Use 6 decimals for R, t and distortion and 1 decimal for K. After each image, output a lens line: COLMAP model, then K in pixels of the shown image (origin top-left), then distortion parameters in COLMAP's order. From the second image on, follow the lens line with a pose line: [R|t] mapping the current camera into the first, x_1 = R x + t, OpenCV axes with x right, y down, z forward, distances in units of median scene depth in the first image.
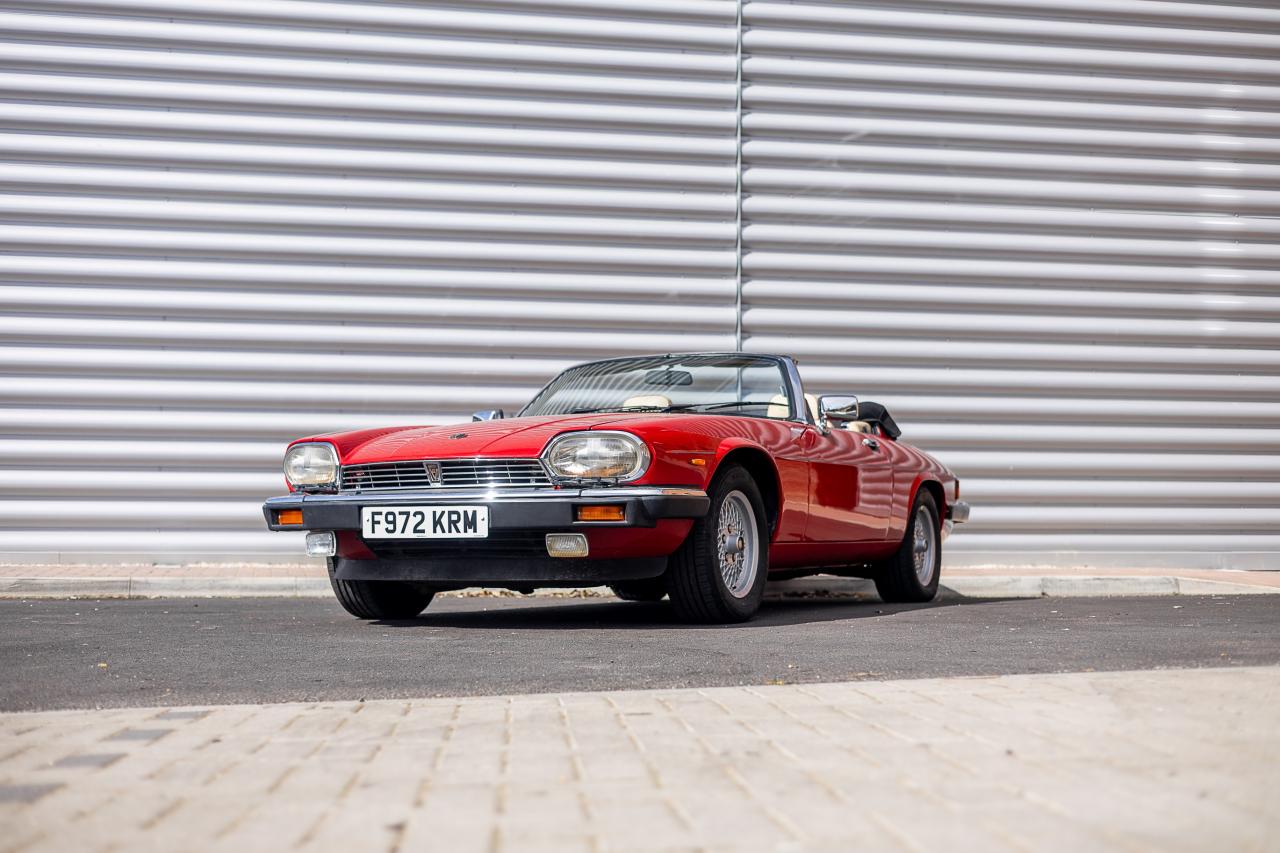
lens RADIAL K [[1813.8, 0, 637.6], [0, 1813.8, 423.7], [0, 0, 1]] dist [0.001418, 0.043157]
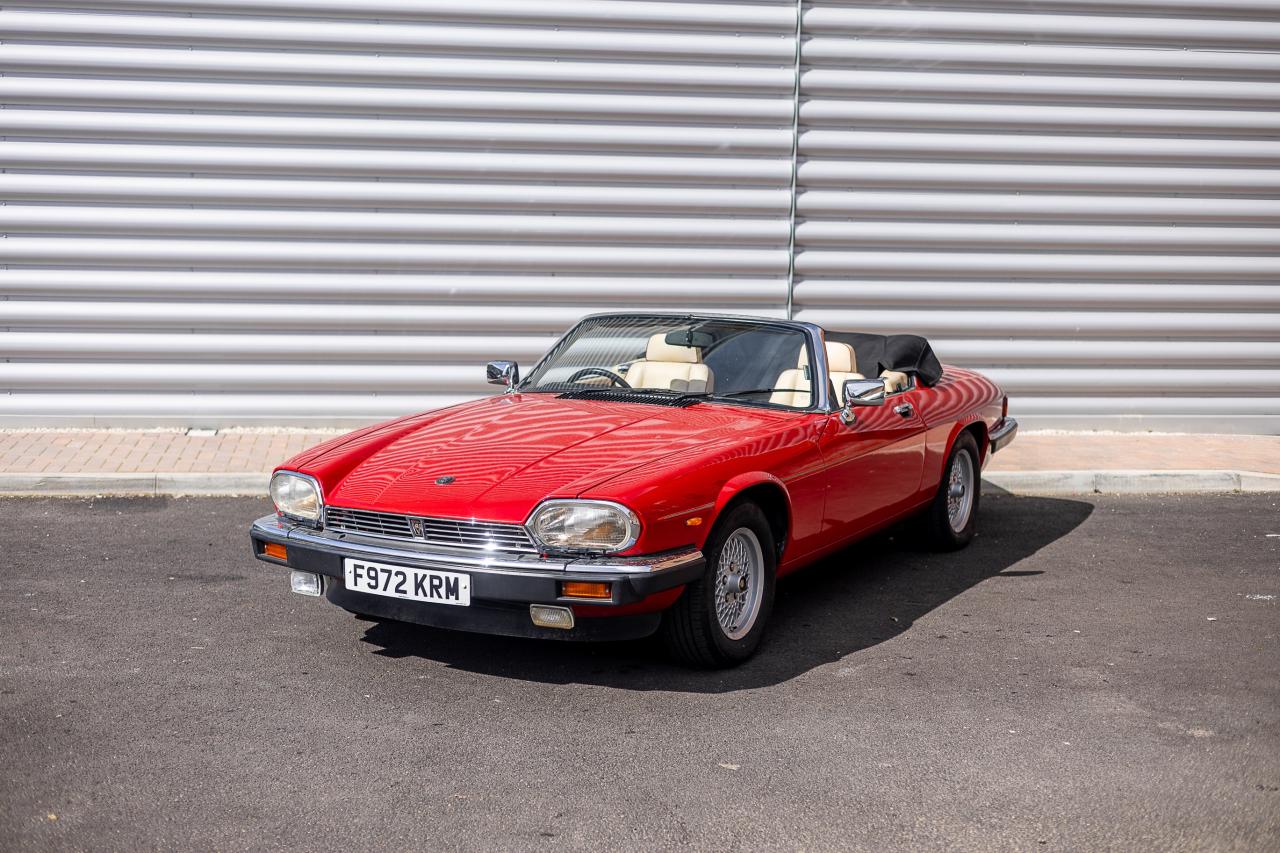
lens RADIAL K [[1822.5, 0, 626.7], [0, 1822.5, 424.4], [0, 0, 1]] dist [0.001921, 0.065697]
pose [[0.998006, 0.024492, -0.058181, 0.052183], [-0.012997, 0.981641, 0.190295, -0.208482], [0.061773, -0.189159, 0.980001, 0.072990]]
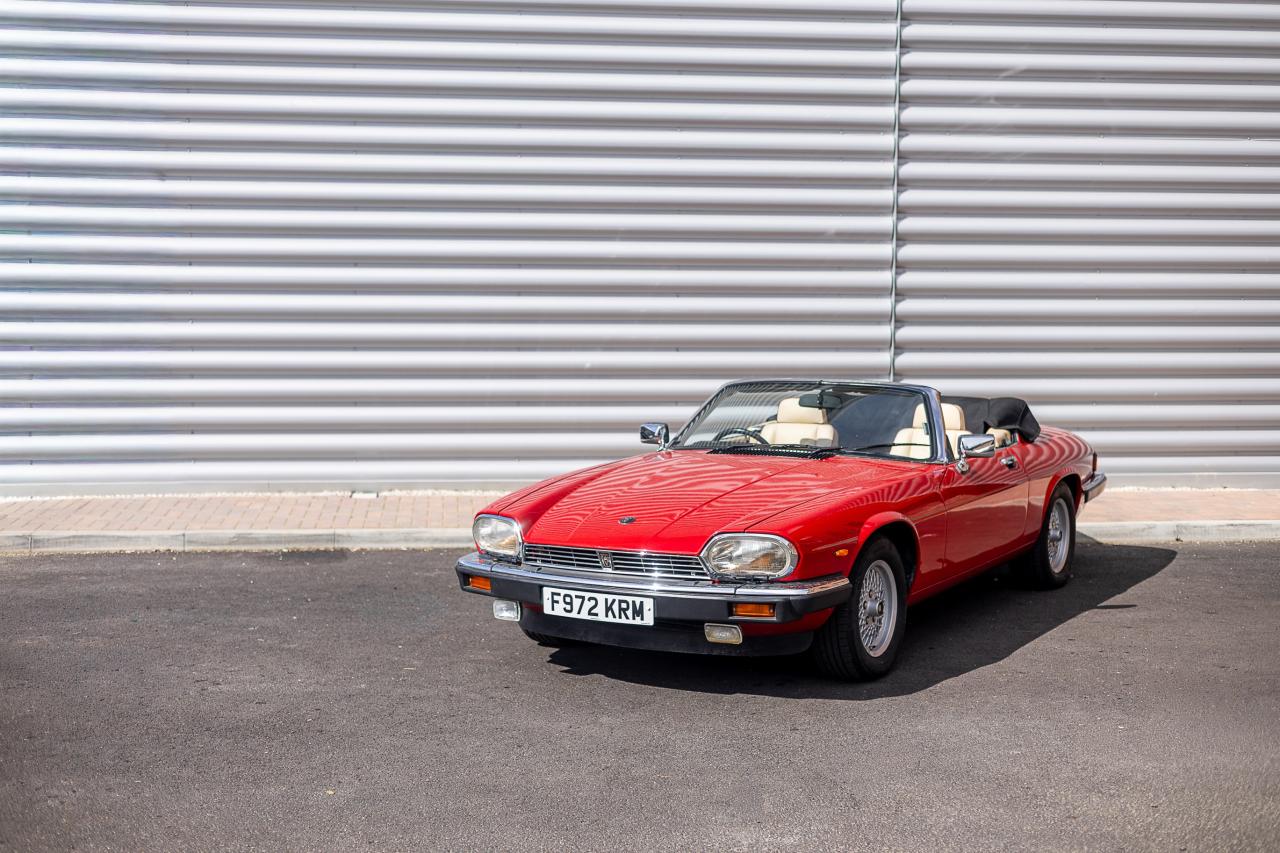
lens RADIAL K [[1783.3, 0, 639.1], [0, 1783.3, 428.6], [0, 0, 1]] dist [0.001798, 0.052607]
pose [[0.995760, 0.011412, -0.091278, 0.008578], [0.002359, 0.988781, 0.149353, -0.216726], [0.091958, -0.148935, 0.984562, -0.076962]]
